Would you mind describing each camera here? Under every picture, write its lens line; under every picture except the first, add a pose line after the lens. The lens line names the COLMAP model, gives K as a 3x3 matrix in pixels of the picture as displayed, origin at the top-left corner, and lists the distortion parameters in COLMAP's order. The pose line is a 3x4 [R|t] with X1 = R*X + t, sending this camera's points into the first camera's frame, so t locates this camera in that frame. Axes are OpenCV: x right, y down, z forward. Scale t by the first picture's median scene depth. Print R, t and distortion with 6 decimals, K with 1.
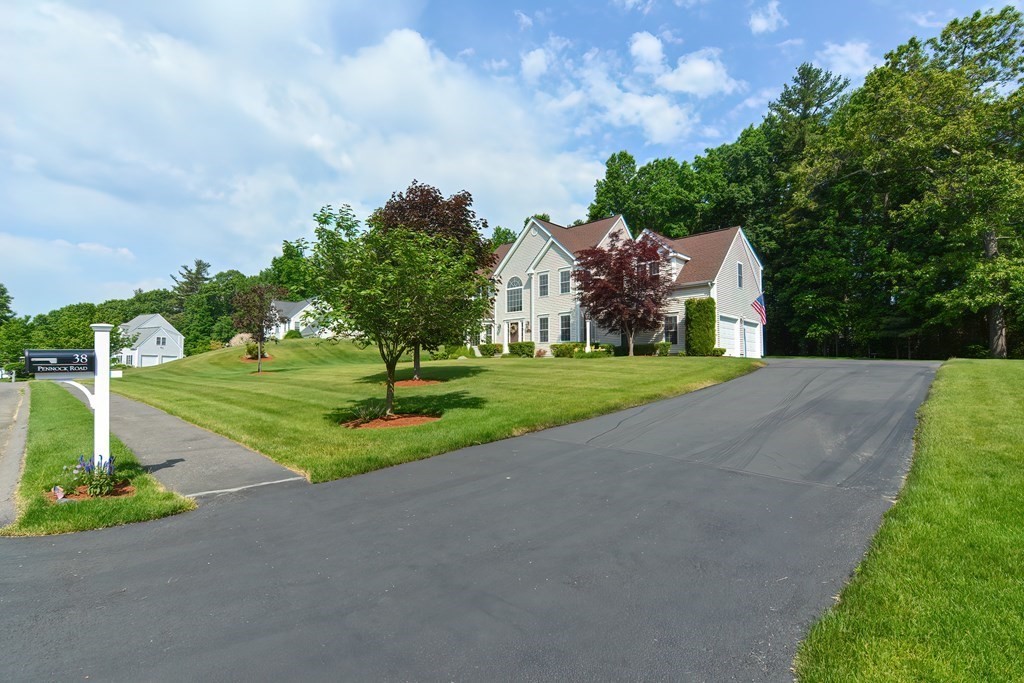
lens RADIAL K [[497.0, 0, 511.7], [0, 497.0, 348.0], [0, 0, 1]] dist [0.010483, -0.015804]
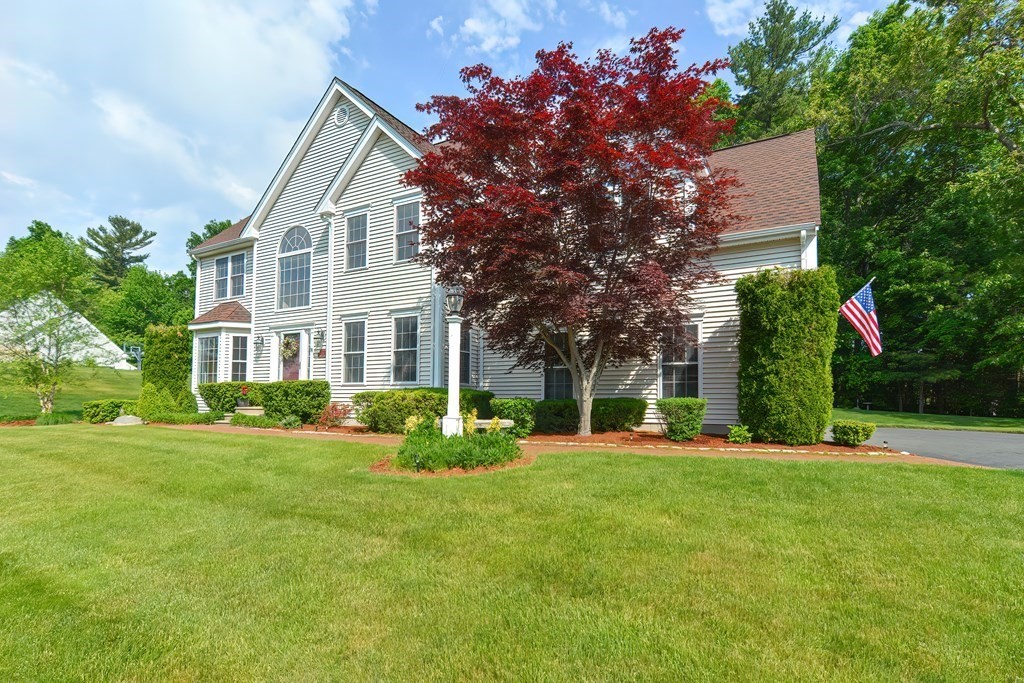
lens RADIAL K [[516.9, 0, 523.5], [0, 516.9, 377.4], [0, 0, 1]] dist [0.000997, -0.000265]
pose [[0.969199, 0.021504, 0.245337, 0.094762], [-0.021139, 0.999768, -0.004124, -0.017352], [-0.245368, -0.001190, 0.969429, 0.560037]]
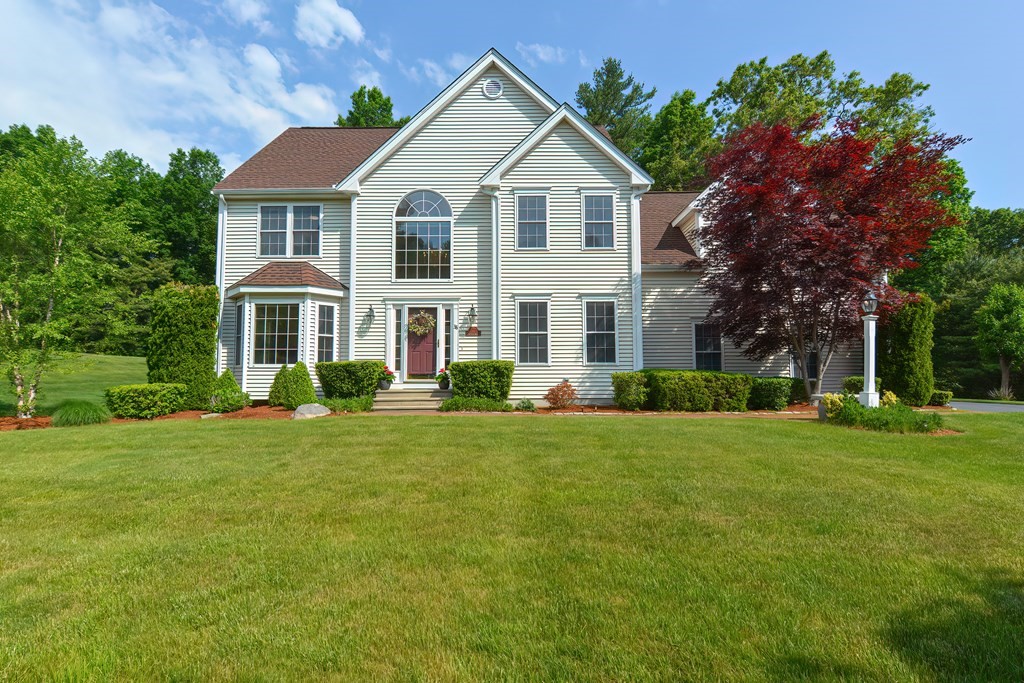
lens RADIAL K [[497.0, 0, 511.7], [0, 497.0, 348.0], [0, 0, 1]] dist [0.010483, -0.015804]
pose [[0.720424, 0.044692, 0.692092, -0.220993], [-0.029729, 0.998994, -0.033564, -0.010219], [-0.692896, 0.003605, 0.721028, 0.721982]]
